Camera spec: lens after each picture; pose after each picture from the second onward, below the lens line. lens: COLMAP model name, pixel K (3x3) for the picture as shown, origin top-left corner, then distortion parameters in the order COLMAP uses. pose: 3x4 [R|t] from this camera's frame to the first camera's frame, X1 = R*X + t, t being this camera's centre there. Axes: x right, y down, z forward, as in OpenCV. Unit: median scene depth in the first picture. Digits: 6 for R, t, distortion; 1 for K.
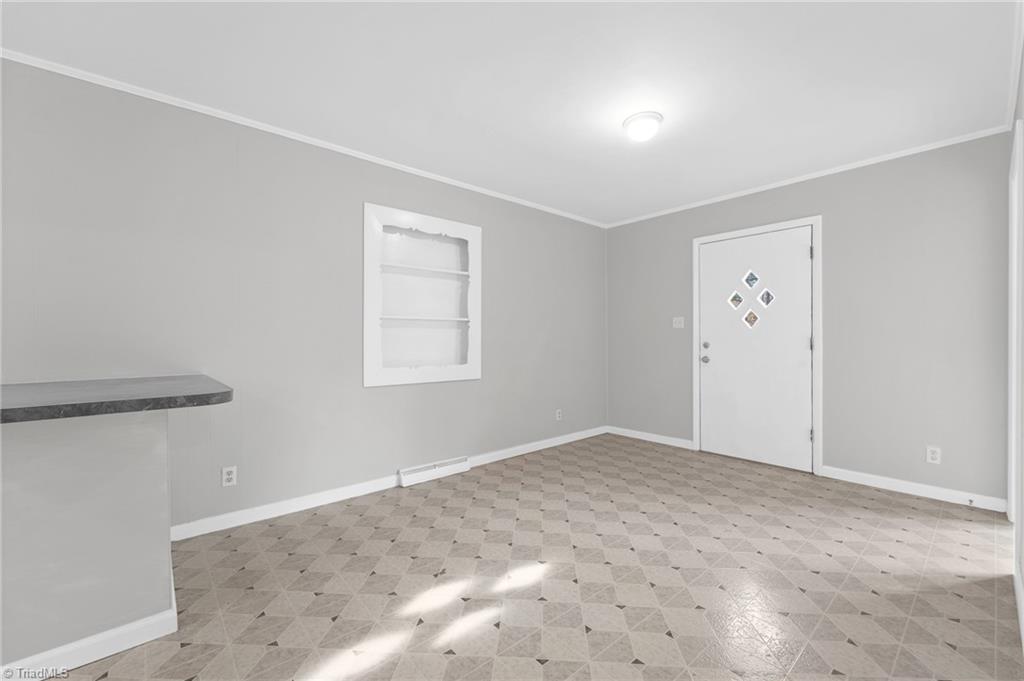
lens RADIAL K [[416.7, 0, 501.8], [0, 416.7, 339.2], [0, 0, 1]] dist [-0.002469, -0.002035]
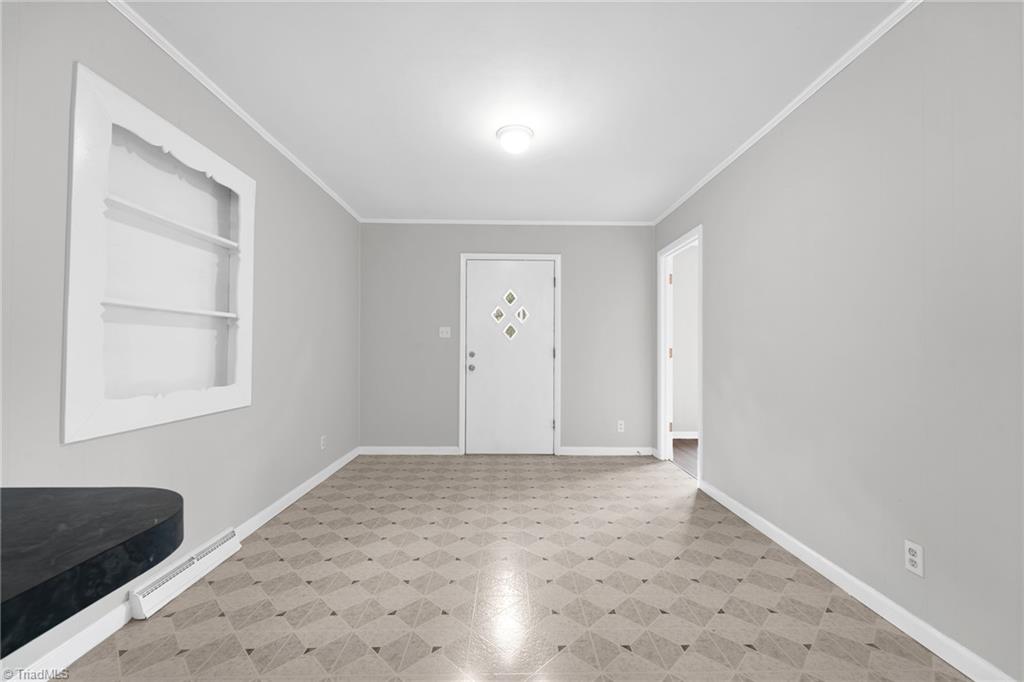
lens RADIAL K [[424.7, 0, 515.3], [0, 424.7, 343.5], [0, 0, 1]] dist [-0.000992, -0.002754]
pose [[0.631967, 0.017505, 0.774797, -0.282859], [-0.008596, 0.999842, -0.015578, 0.002177], [-0.774947, 0.003185, 0.632018, 0.218295]]
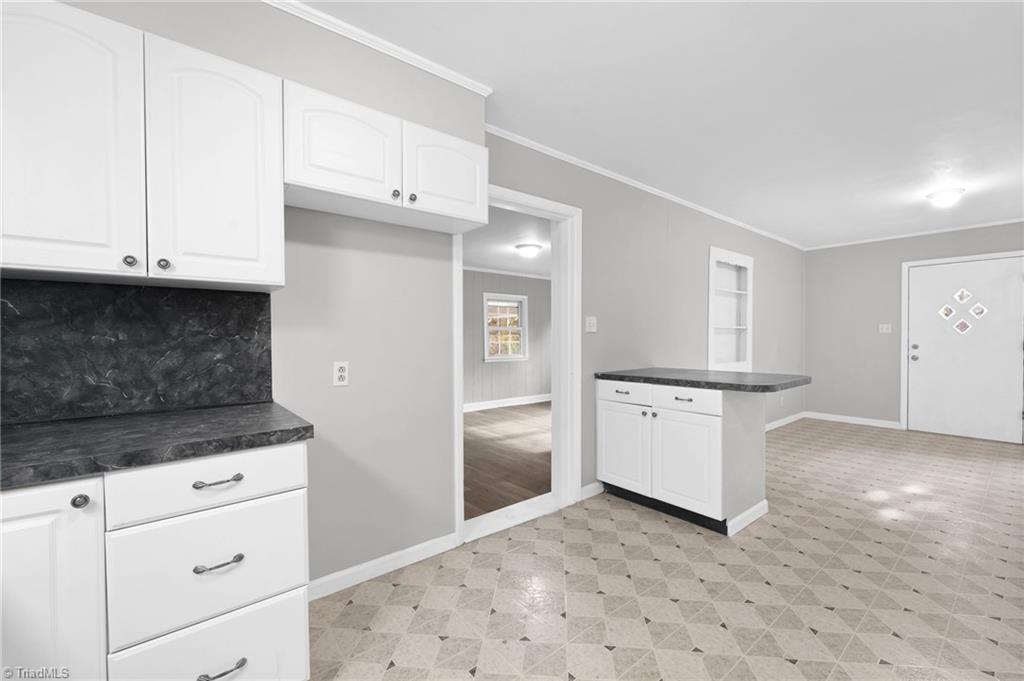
lens RADIAL K [[416.7, 0, 515.8], [0, 416.7, 353.2], [0, 0, 1]] dist [-0.002469, -0.002035]
pose [[0.999829, -0.005212, -0.017749, -0.693442], [0.005576, 0.999774, 0.020513, 0.001496], [0.017638, -0.020609, 0.999632, -0.282251]]
